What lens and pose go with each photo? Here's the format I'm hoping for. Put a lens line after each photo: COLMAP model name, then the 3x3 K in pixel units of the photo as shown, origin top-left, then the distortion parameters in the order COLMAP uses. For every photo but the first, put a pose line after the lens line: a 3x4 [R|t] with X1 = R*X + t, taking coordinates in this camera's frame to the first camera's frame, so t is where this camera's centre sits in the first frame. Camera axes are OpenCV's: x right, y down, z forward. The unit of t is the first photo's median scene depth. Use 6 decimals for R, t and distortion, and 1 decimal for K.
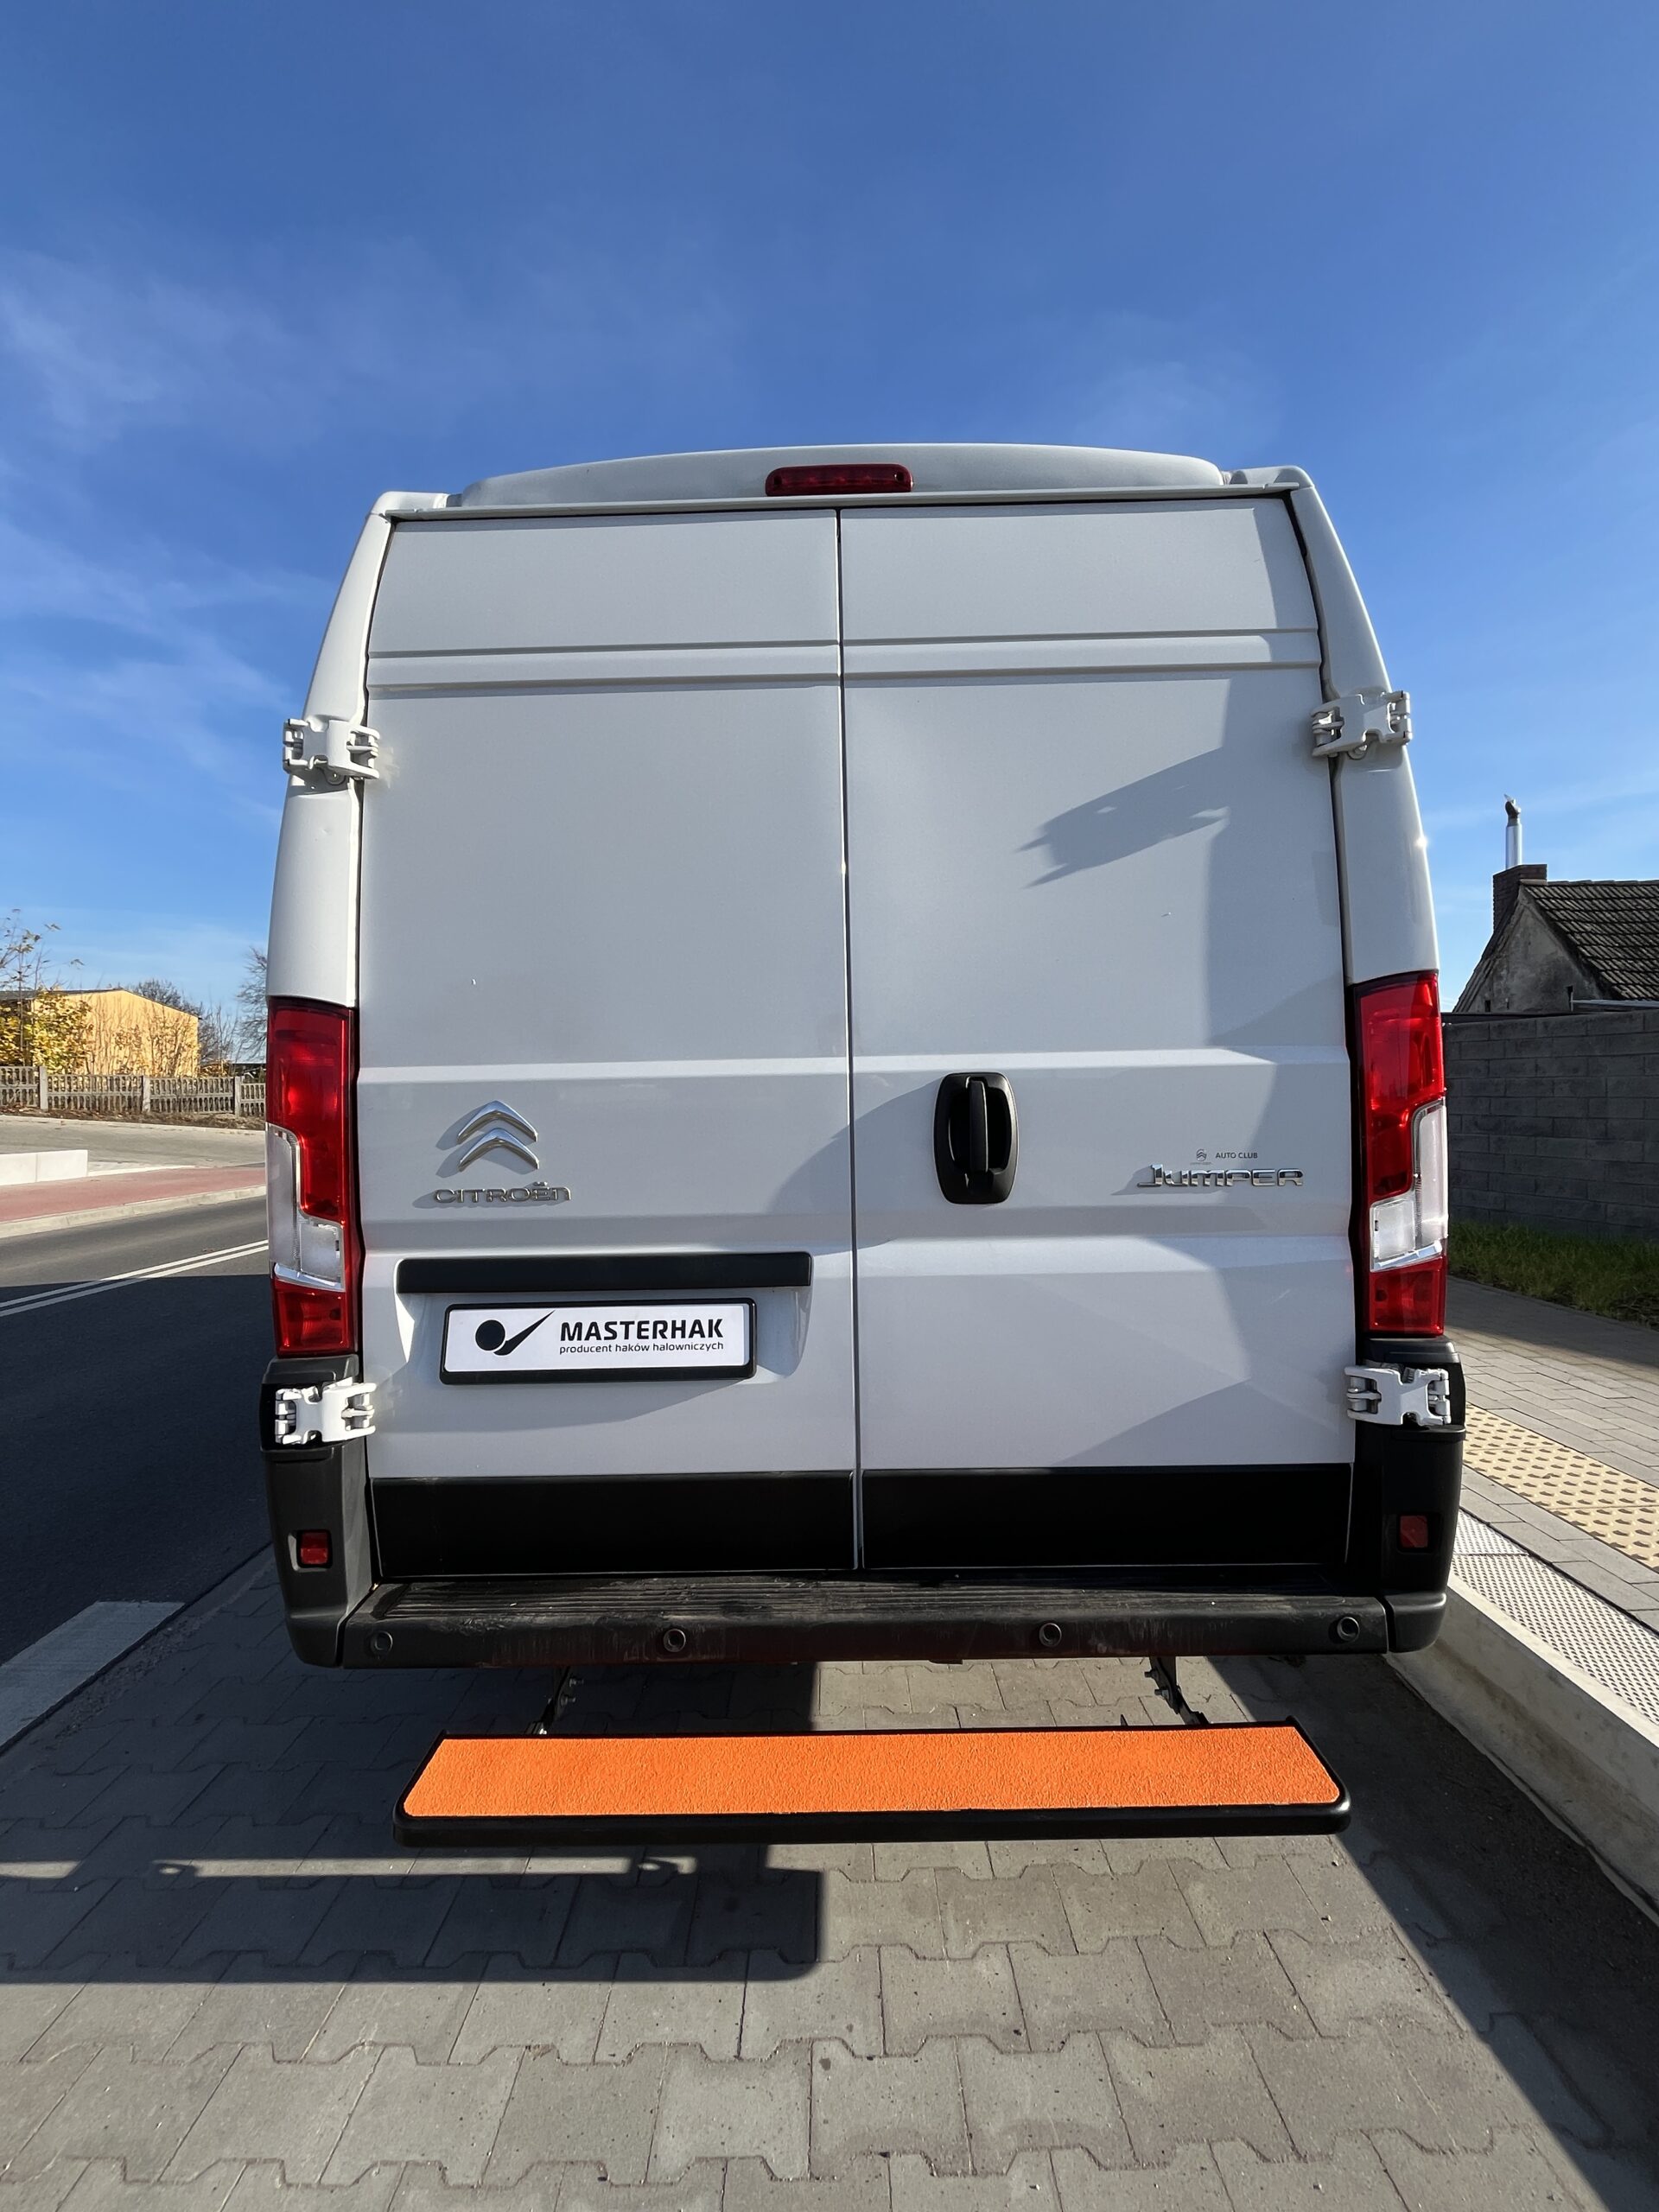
lens RADIAL K [[905.1, 0, 826.9], [0, 905.1, 1101.2], [0, 0, 1]] dist [0.002050, -0.001509]
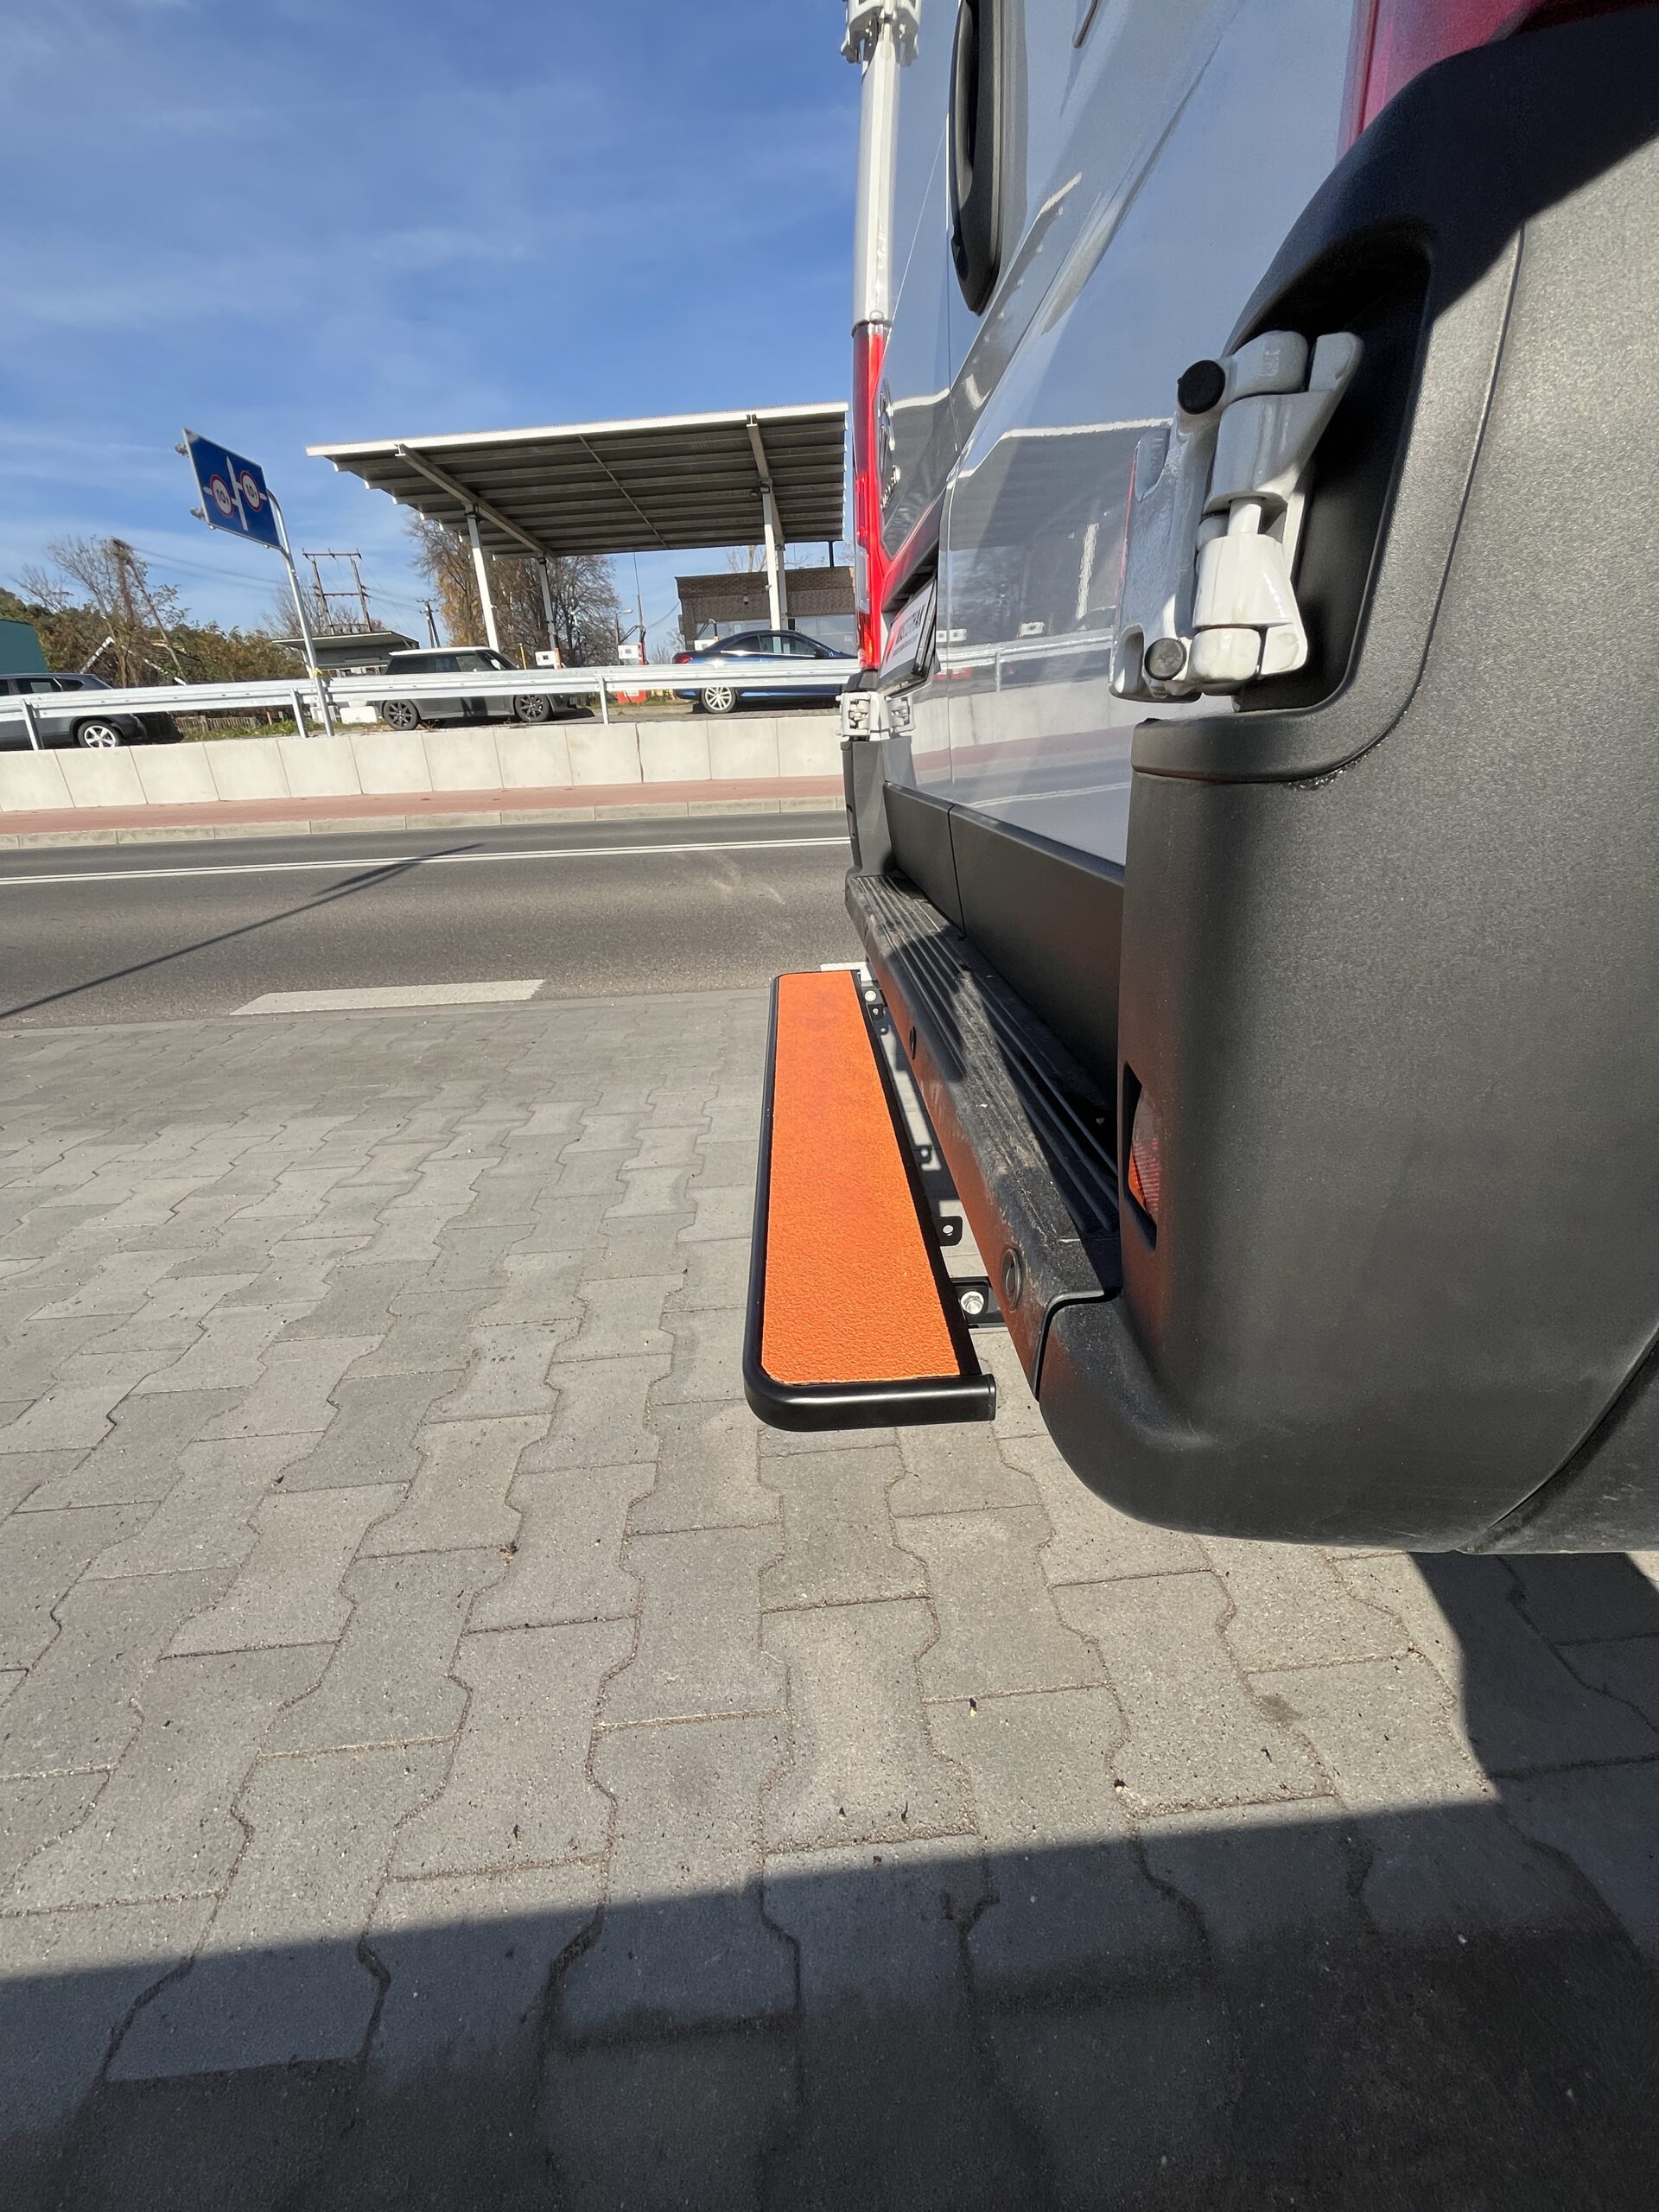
lens RADIAL K [[901.5, 0, 828.4], [0, 901.5, 1102.8], [0, 0, 1]] dist [-0.000372, -0.000550]
pose [[0.058167, 0.388766, -0.919498, 0.841708], [0.039459, 0.919443, 0.391239, 0.340796], [0.997527, -0.059040, 0.038141, 0.859332]]
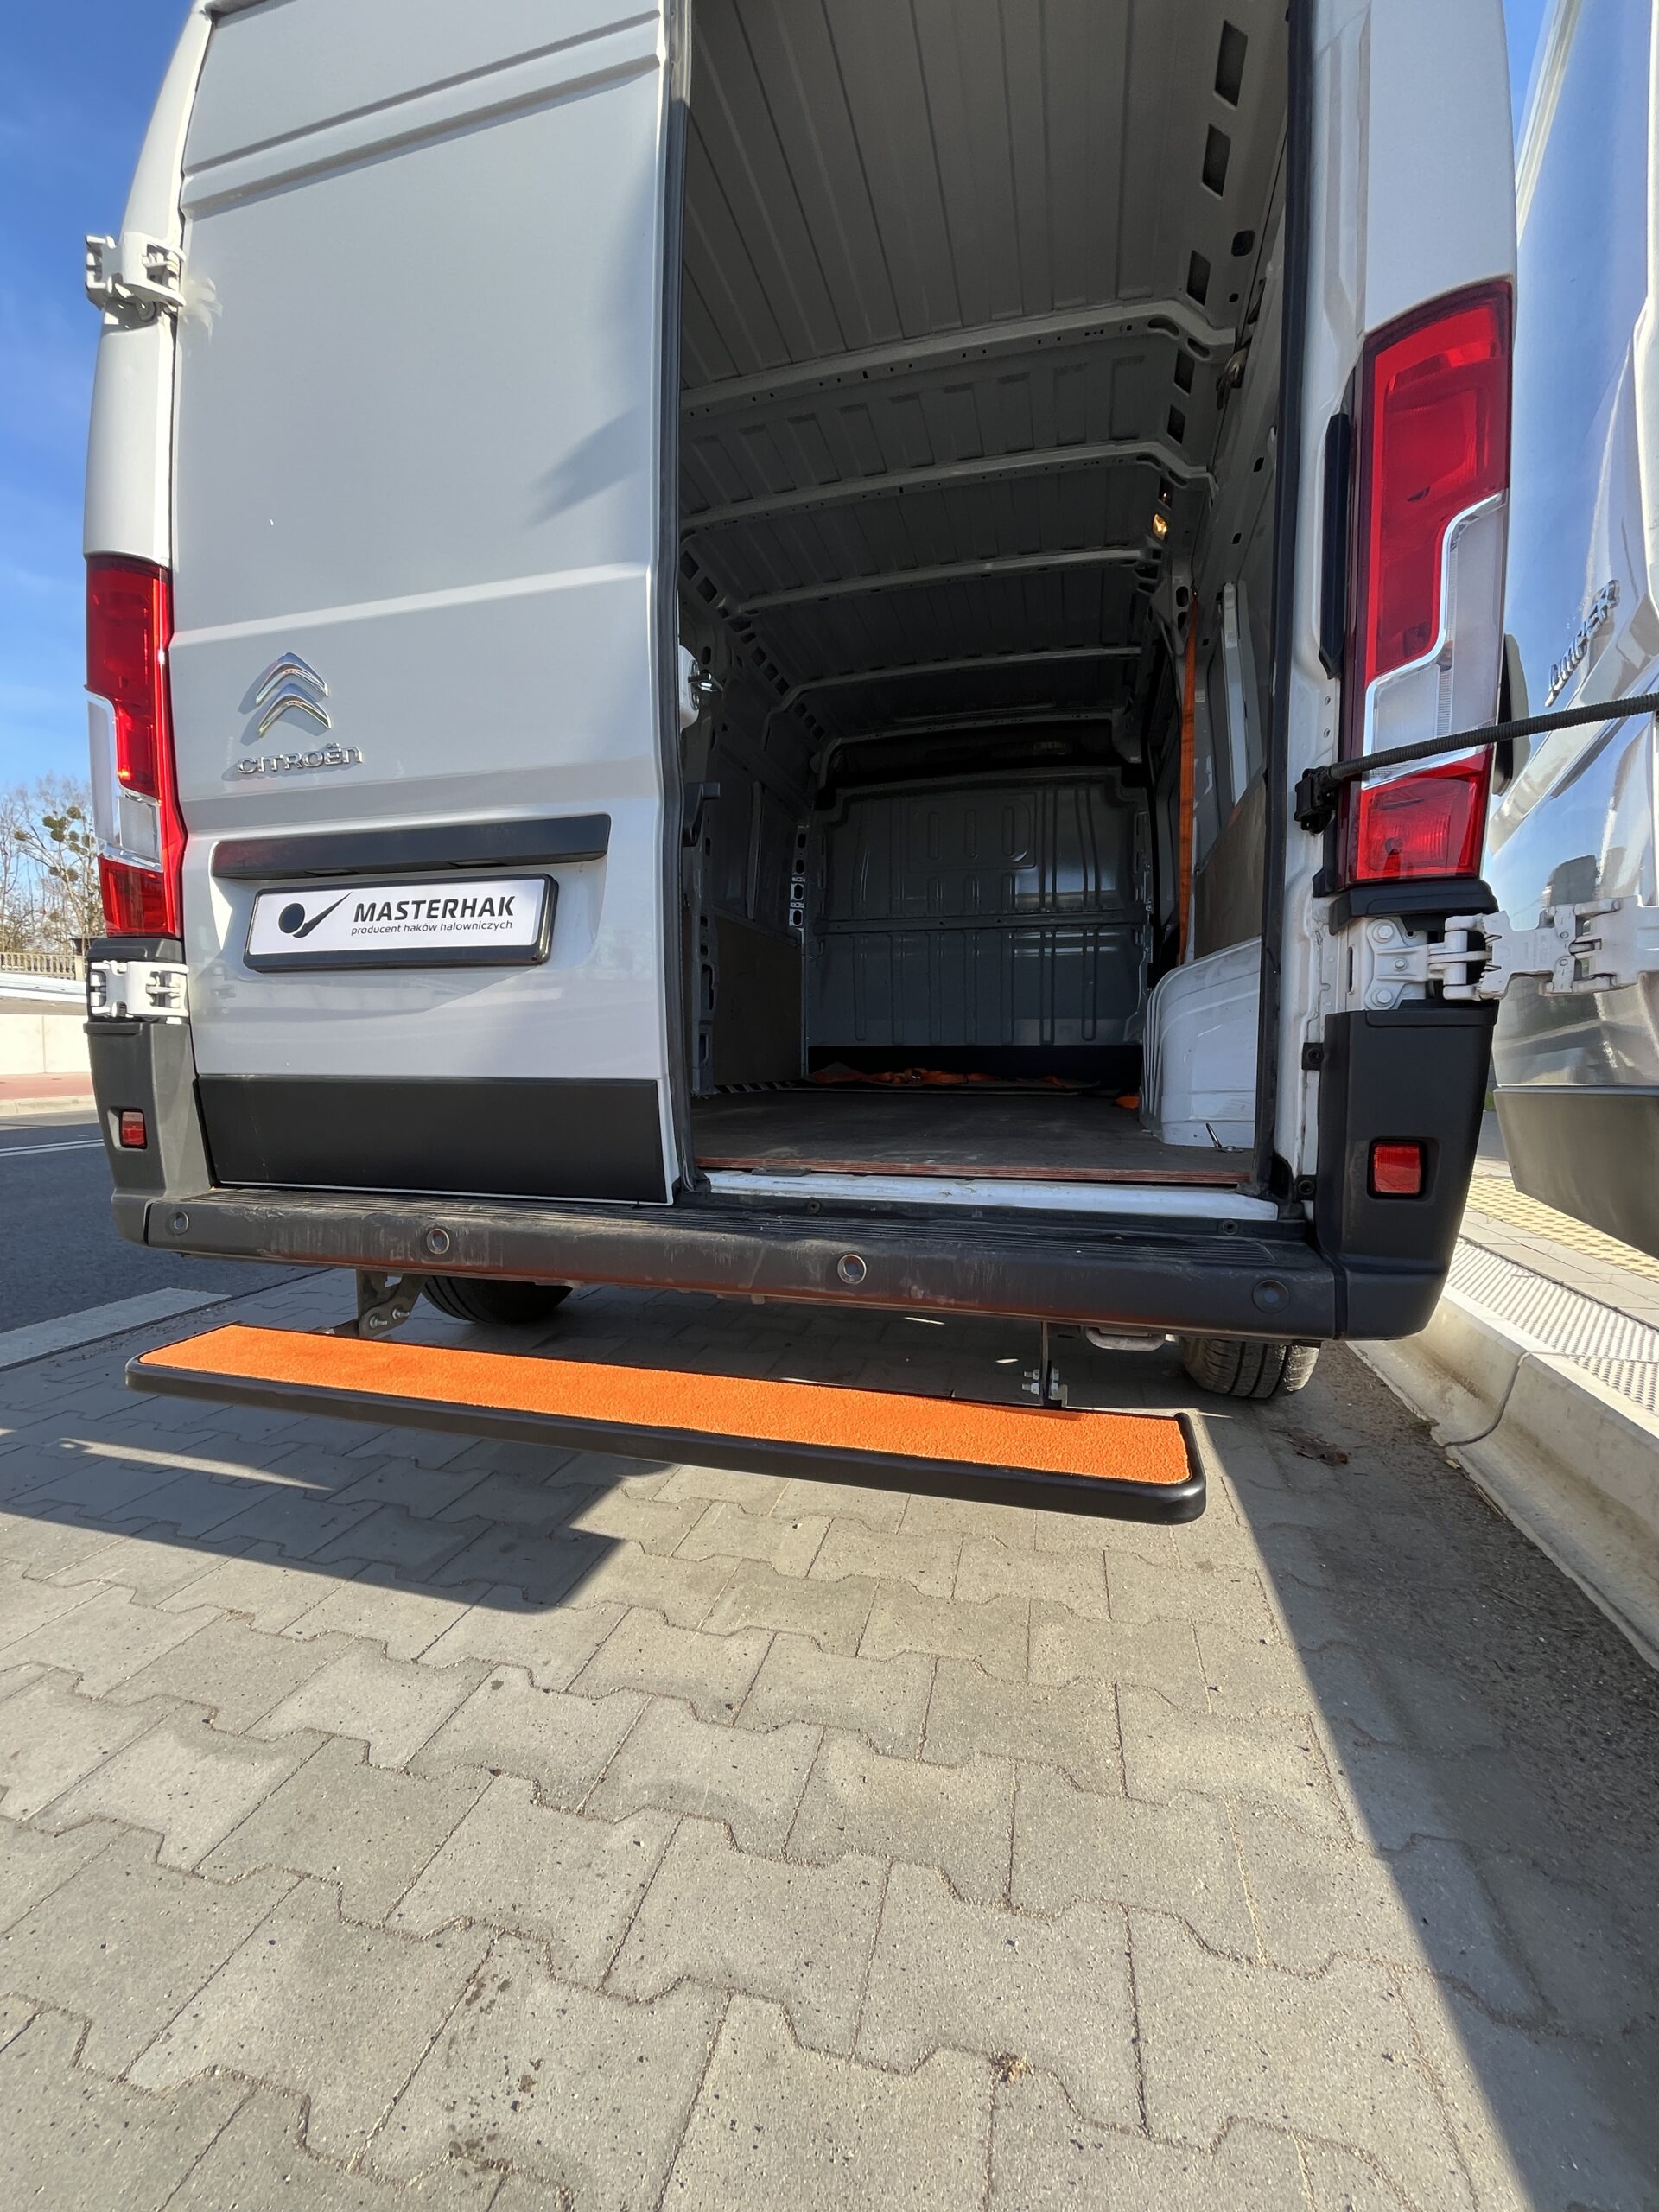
lens RADIAL K [[900.1, 0, 830.0], [0, 900.1, 1103.5], [0, 0, 1]] dist [-0.000296, -0.000494]
pose [[0.966470, 0.036386, -0.254189, 0.395445], [-0.018603, 0.997230, 0.072015, 0.371730], [0.256106, -0.064871, 0.964470, 0.250321]]
